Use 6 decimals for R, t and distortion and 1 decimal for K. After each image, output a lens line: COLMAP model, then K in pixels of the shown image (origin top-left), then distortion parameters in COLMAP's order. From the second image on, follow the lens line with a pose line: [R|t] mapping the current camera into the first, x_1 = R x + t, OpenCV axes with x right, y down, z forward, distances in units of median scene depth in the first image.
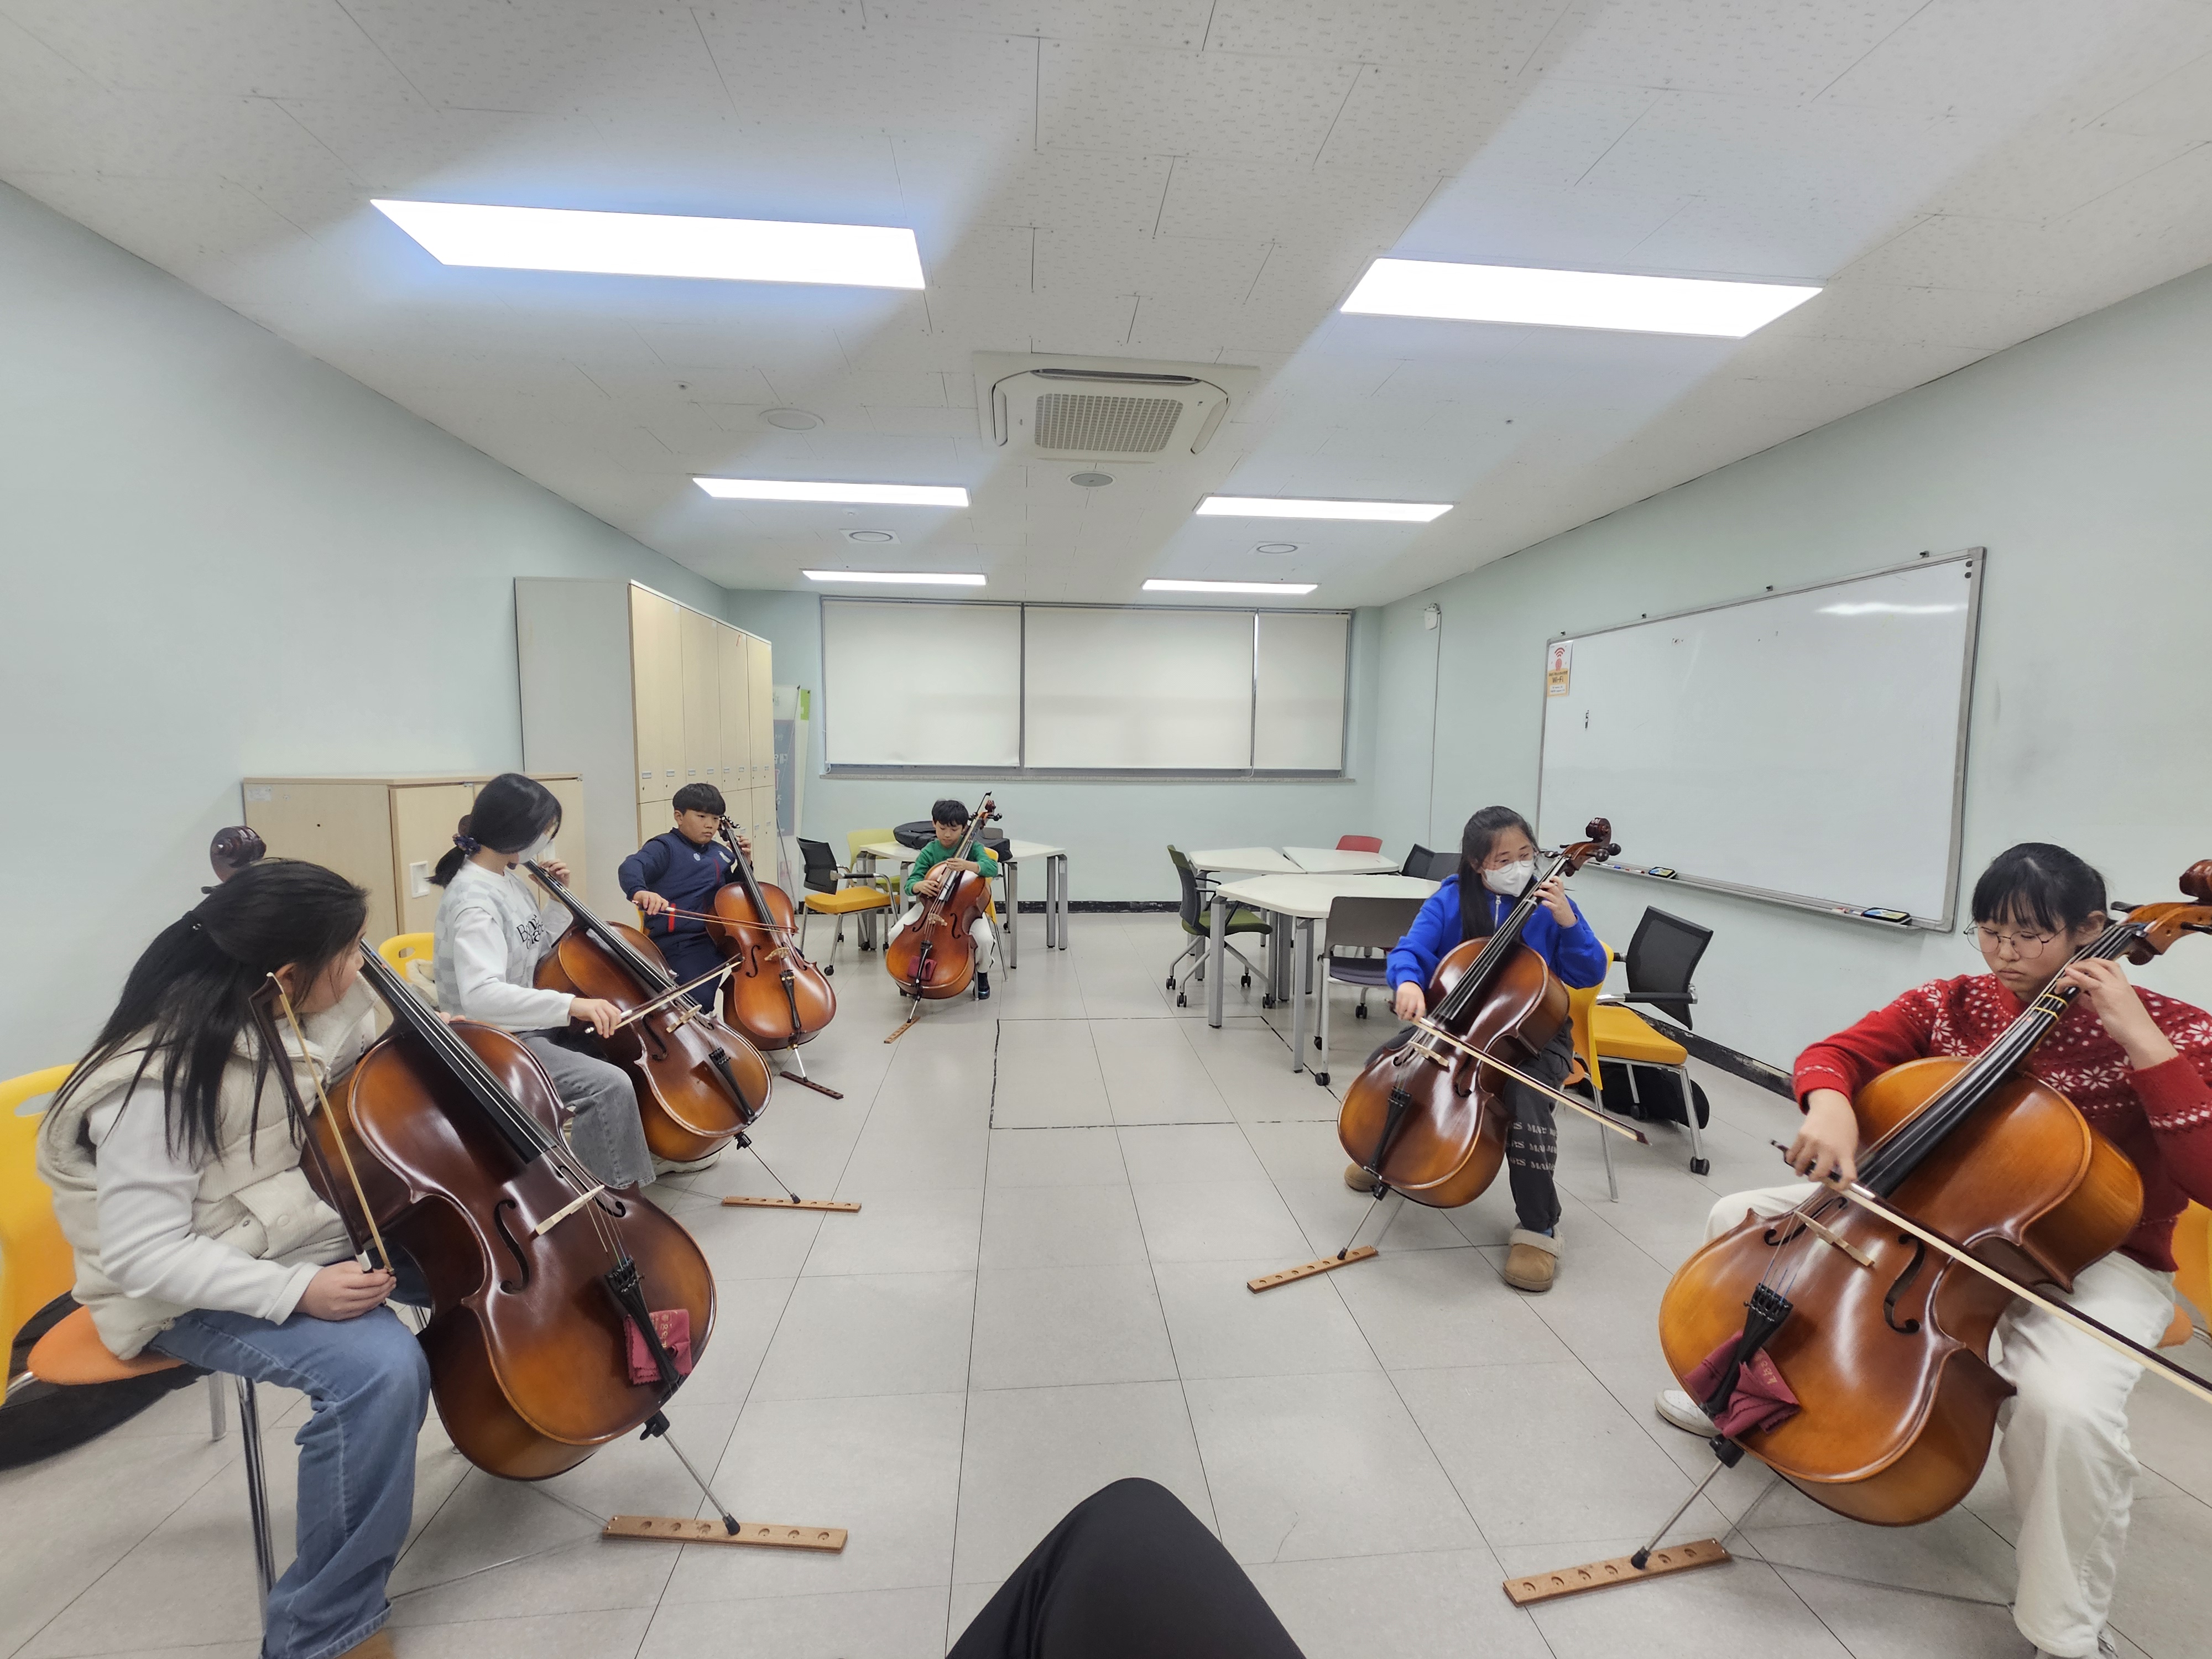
lens RADIAL K [[895.1, 0, 1104.6], [0, 895.1, 834.9], [0, 0, 1]] dist [0.004766, 0.000025]
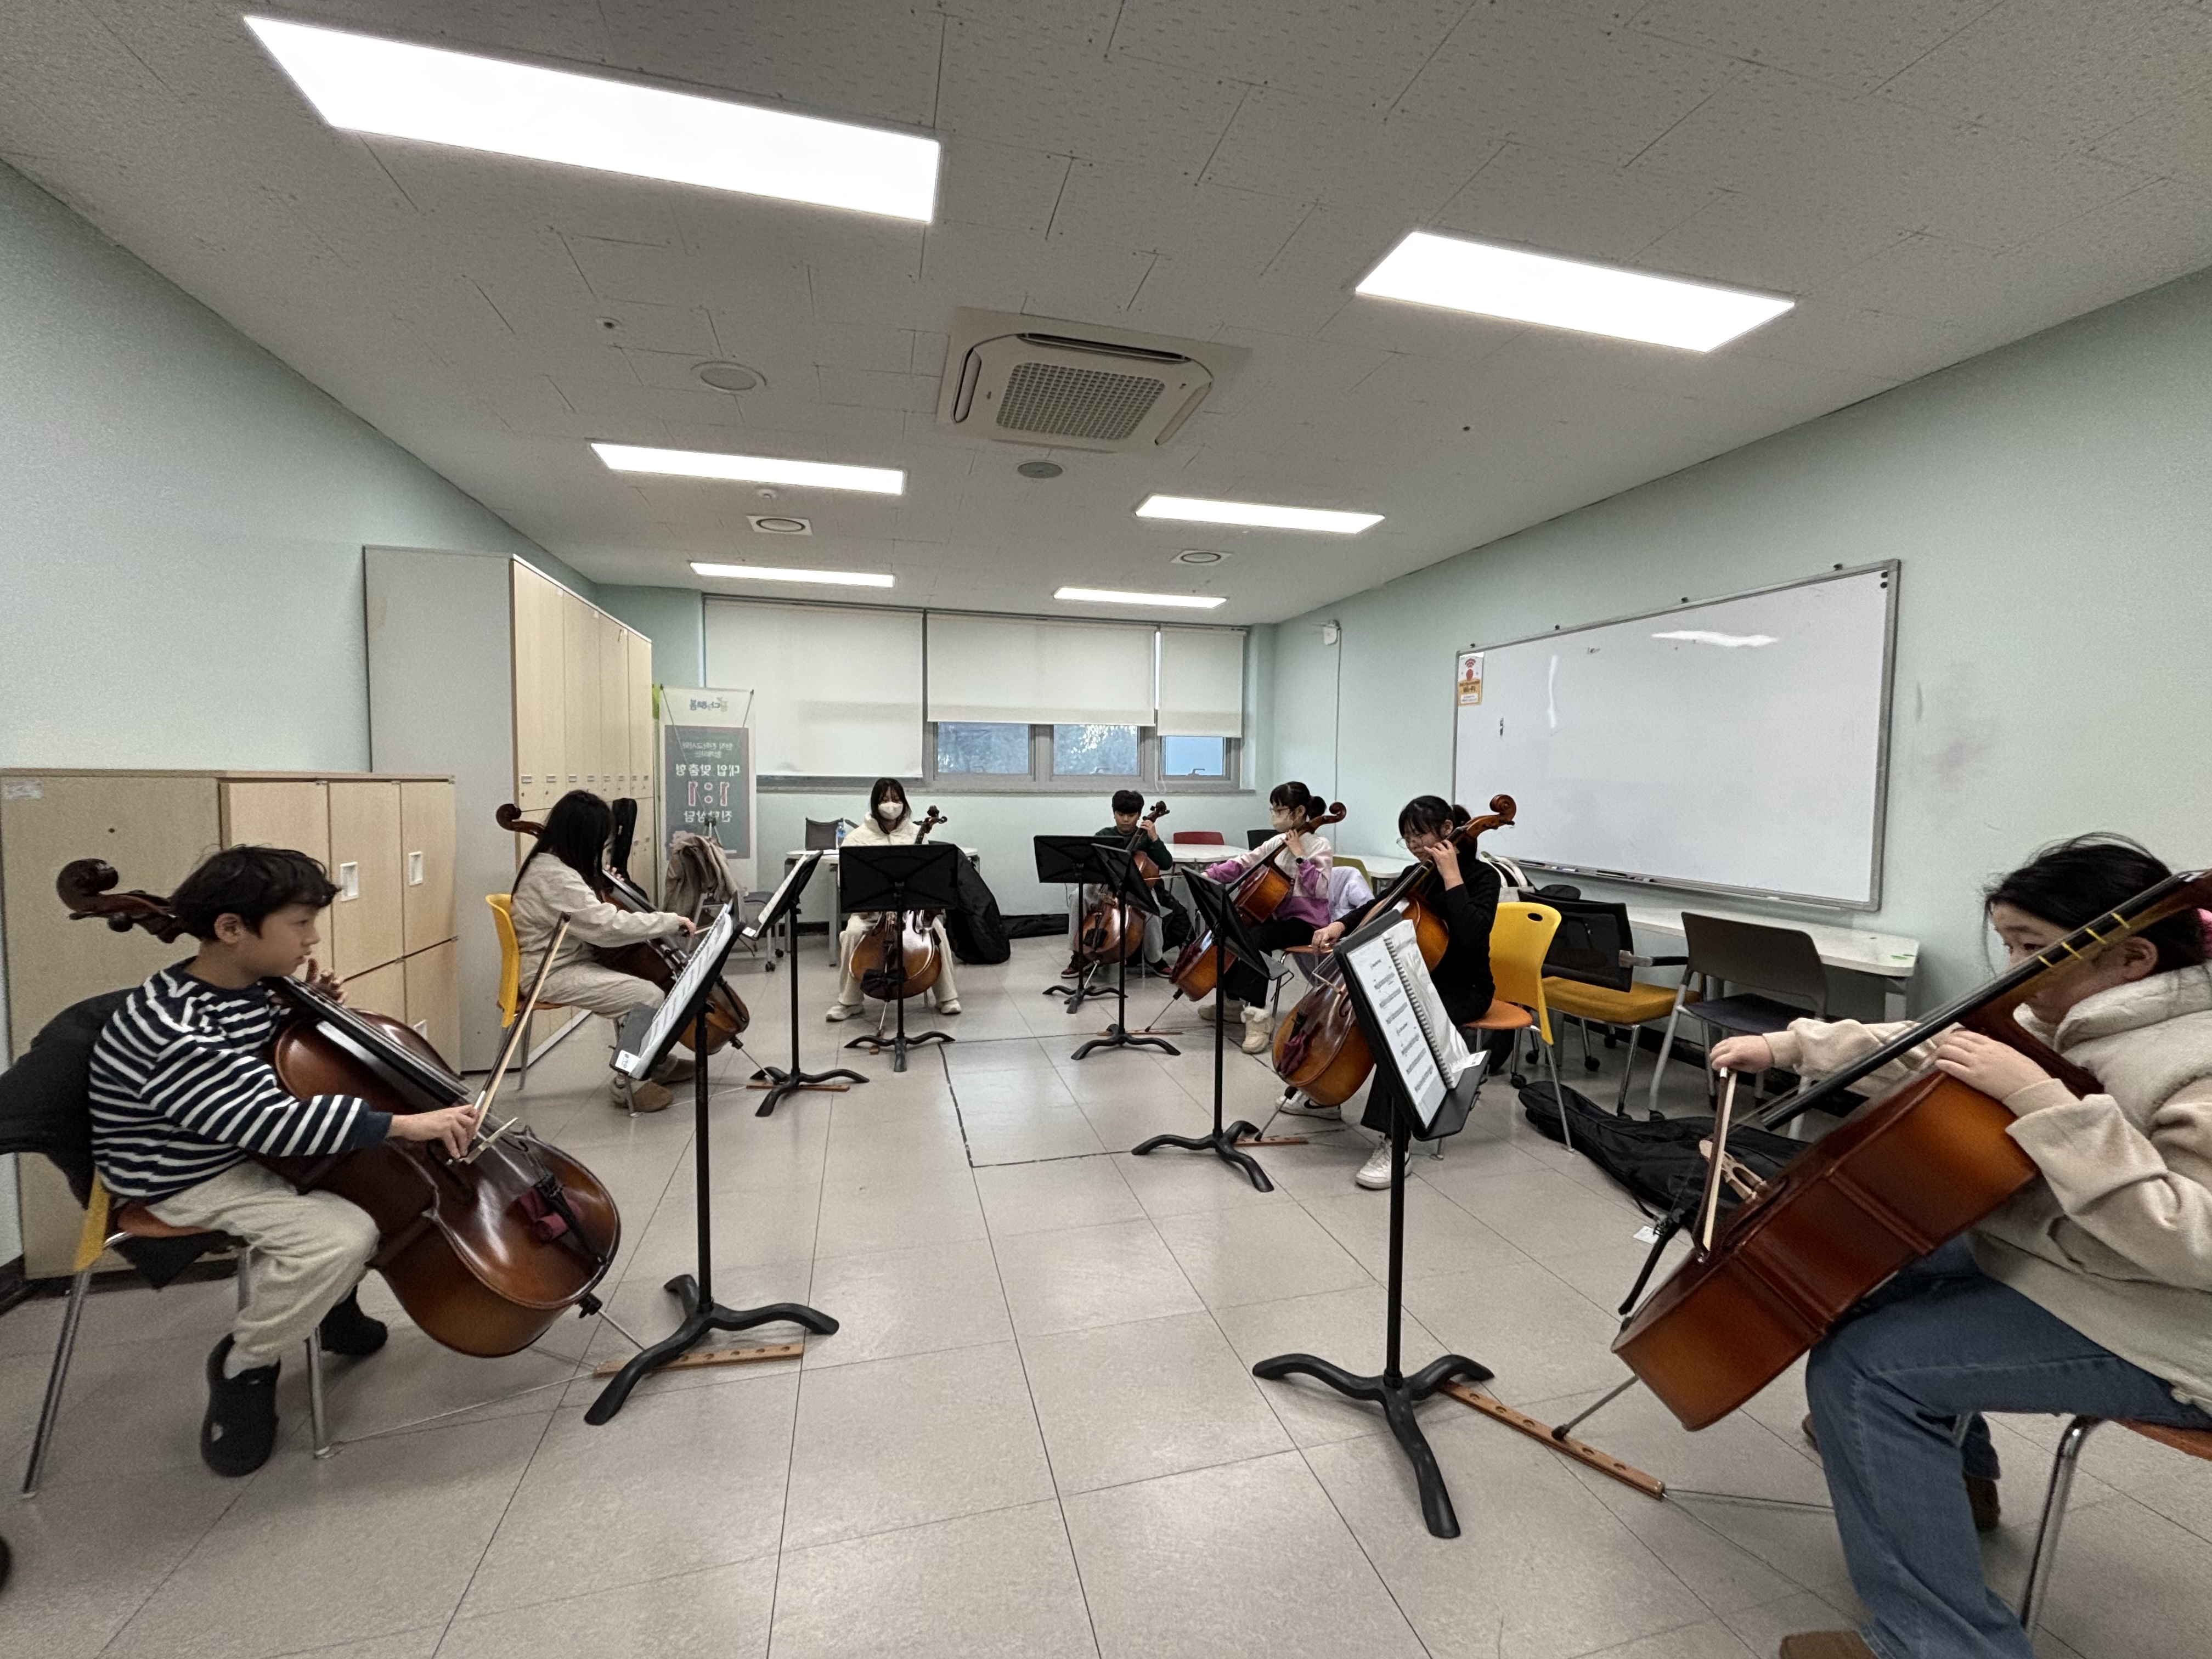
lens RADIAL K [[881.6, 0, 1105.1], [0, 881.6, 826.6], [0, 0, 1]] dist [-0.002732, 0.000233]
pose [[0.986294, -0.009970, 0.164695, -0.102293], [0.015643, 0.999327, -0.033187, 0.017575], [-0.164254, 0.035308, 0.985786, 0.069350]]
